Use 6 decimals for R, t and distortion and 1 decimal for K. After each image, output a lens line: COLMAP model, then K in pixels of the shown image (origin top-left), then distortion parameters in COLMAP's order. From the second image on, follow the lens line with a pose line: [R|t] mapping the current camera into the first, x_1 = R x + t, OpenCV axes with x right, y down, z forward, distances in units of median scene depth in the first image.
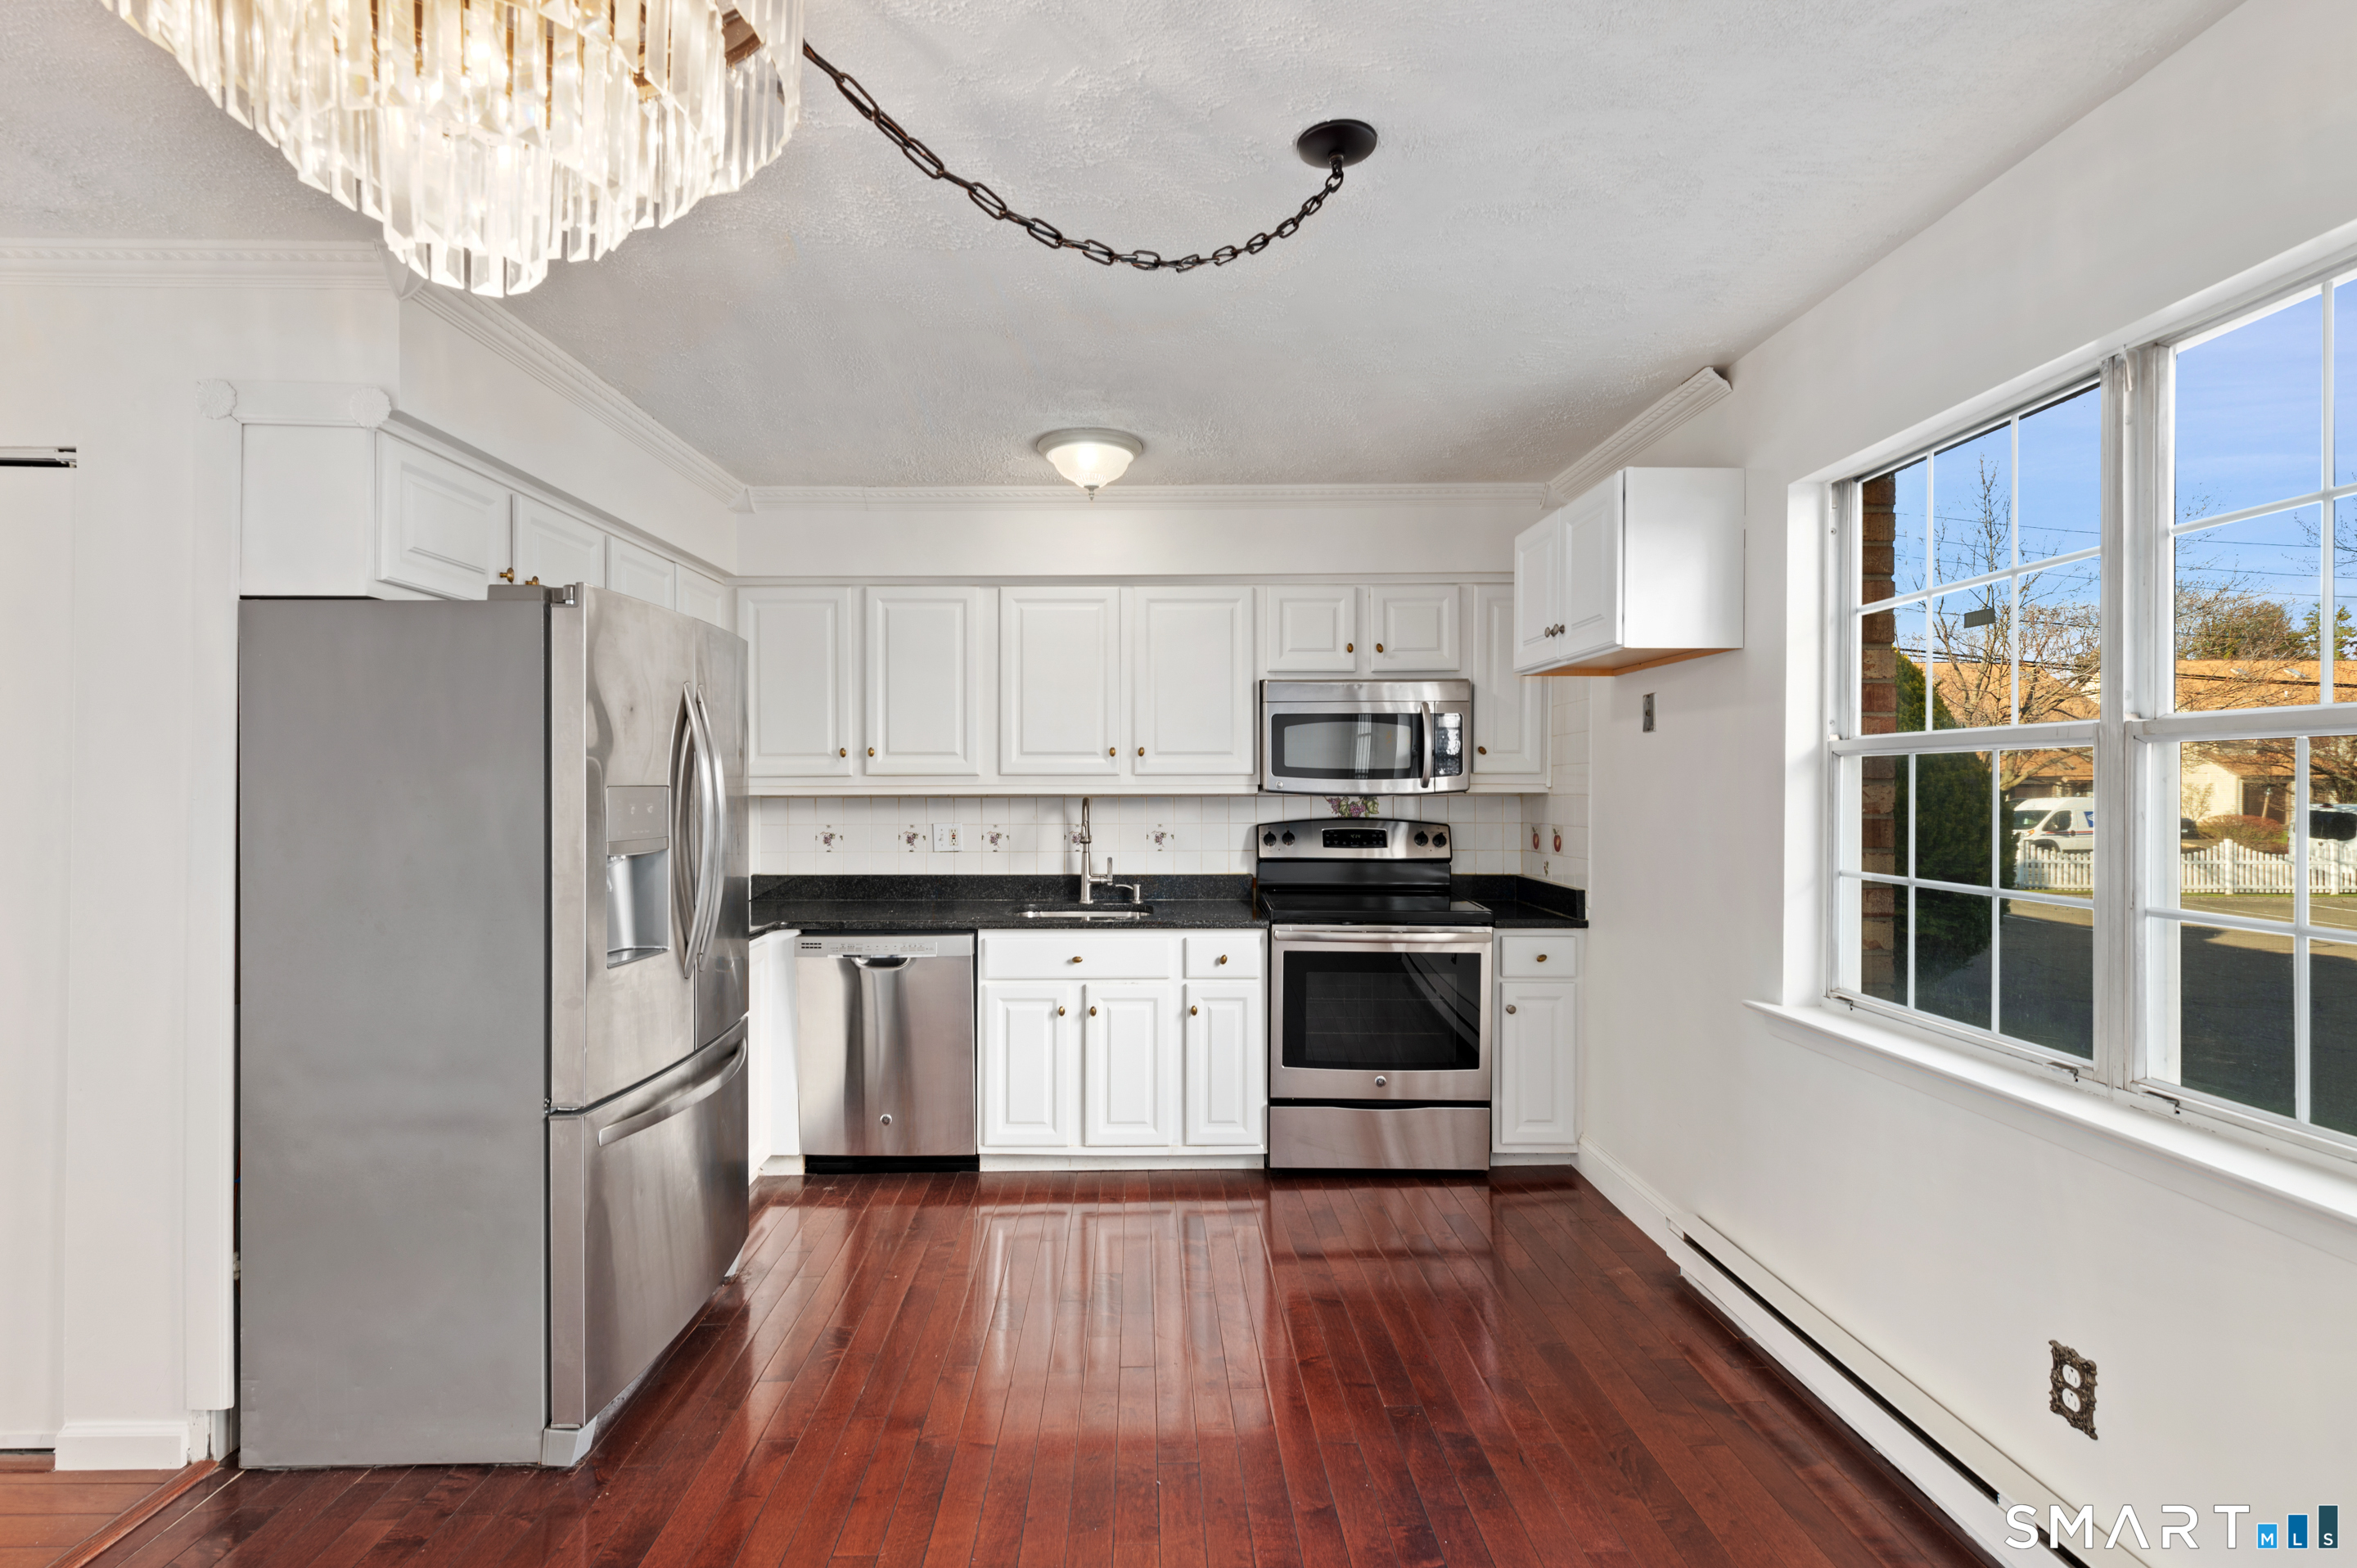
lens RADIAL K [[1078.7, 0, 1178.5], [0, 1078.7, 784.0], [0, 0, 1]] dist [0.011860, -0.013076]
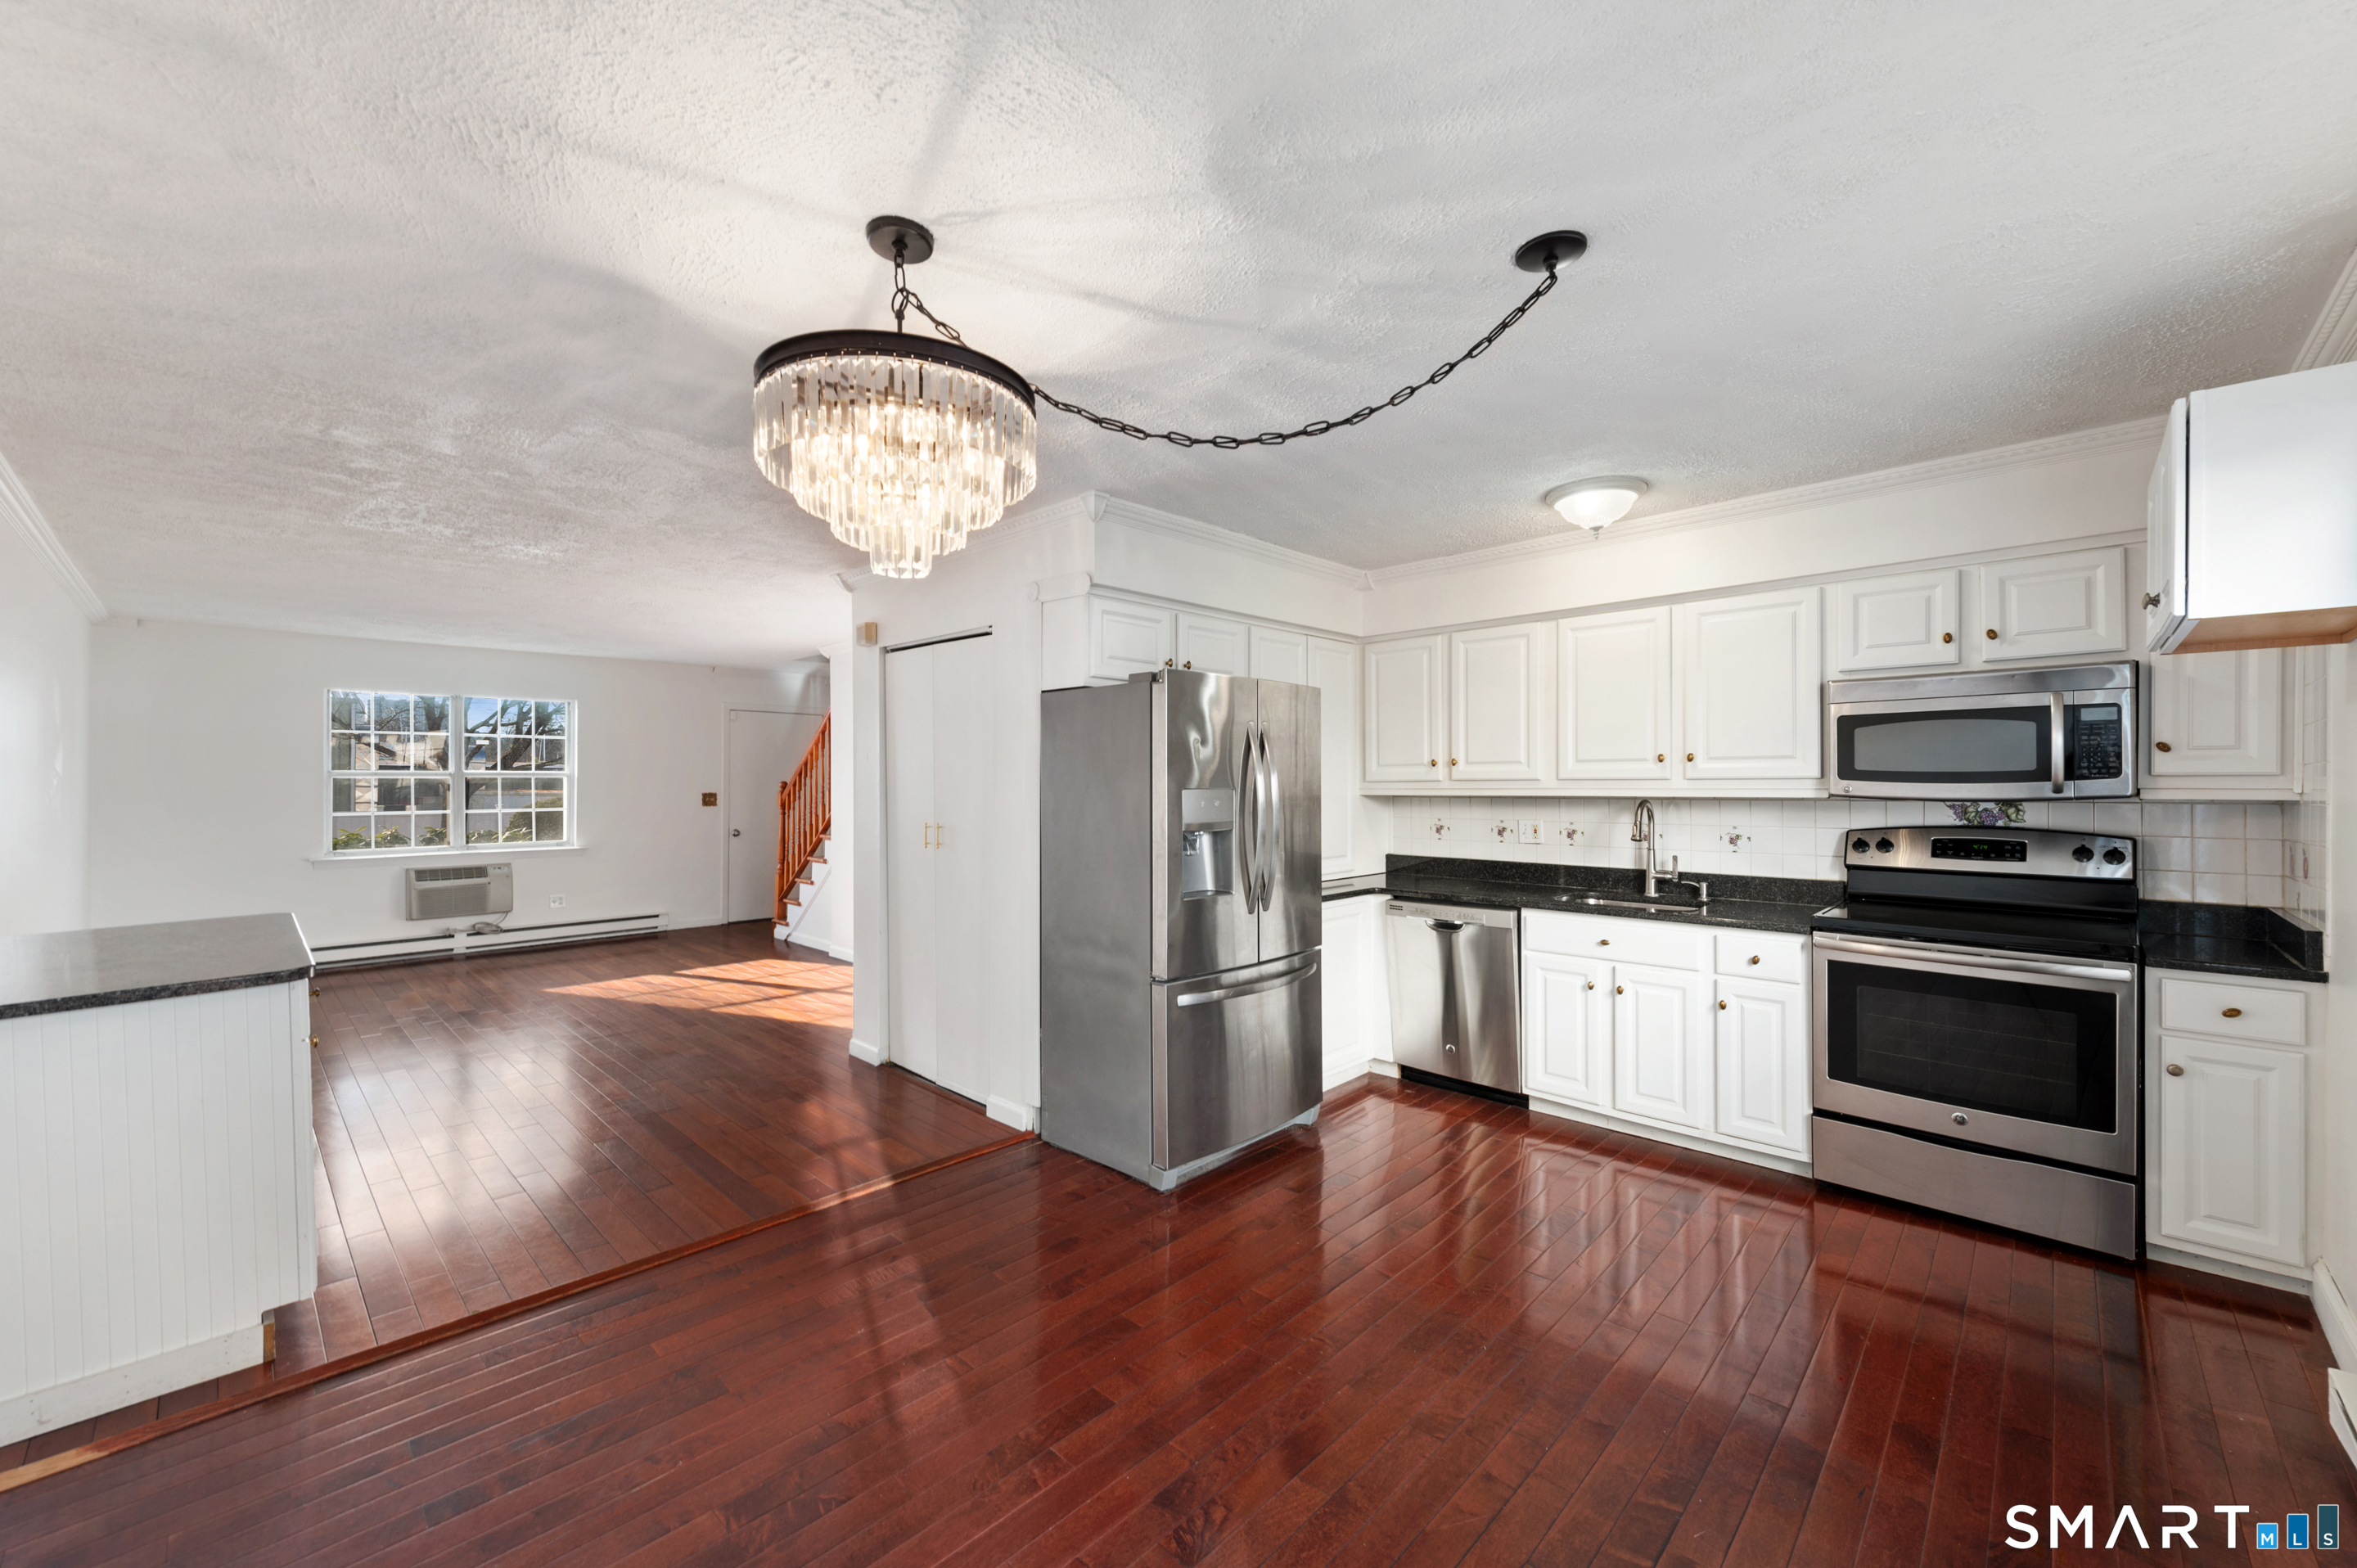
lens RADIAL K [[921.3, 0, 1178.5], [0, 921.3, 784.0], [0, 0, 1]] dist [0.000351, -0.004339]
pose [[0.708294, -0.000340, -0.705918, 0.261268], [-0.001247, 0.999998, -0.001733, -0.001490], [0.705917, 0.002107, 0.708292, -0.002626]]
